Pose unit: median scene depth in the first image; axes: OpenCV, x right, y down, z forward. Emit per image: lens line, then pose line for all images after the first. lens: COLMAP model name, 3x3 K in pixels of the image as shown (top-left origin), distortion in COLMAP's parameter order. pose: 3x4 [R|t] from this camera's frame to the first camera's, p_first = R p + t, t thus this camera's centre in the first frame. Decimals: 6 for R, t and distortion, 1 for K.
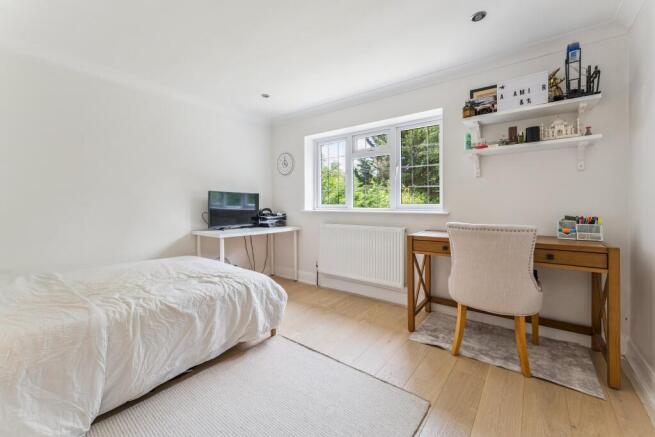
lens RADIAL K [[262.8, 0, 327.1], [0, 262.8, 203.1], [0, 0, 1]] dist [0.000377, 0.000059]
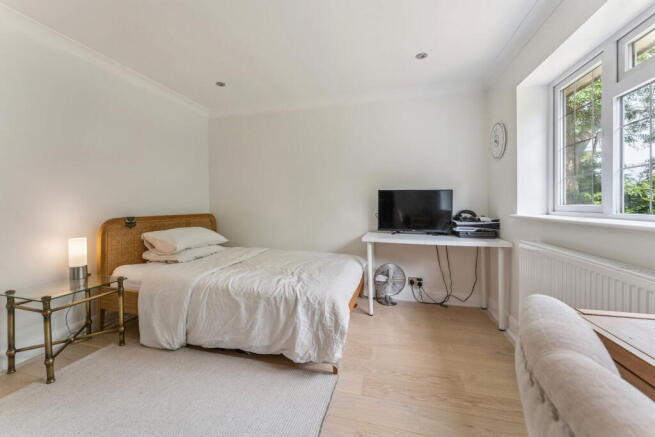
lens RADIAL K [[271.4, 0, 326.0], [0, 271.4, 206.5], [0, 0, 1]] dist [-0.000782, -0.000048]
pose [[0.394509, 0.008675, -0.918851, 0.402165], [0.002167, 0.999944, 0.010371, 0.002674], [0.918889, -0.006083, 0.394468, 0.517979]]
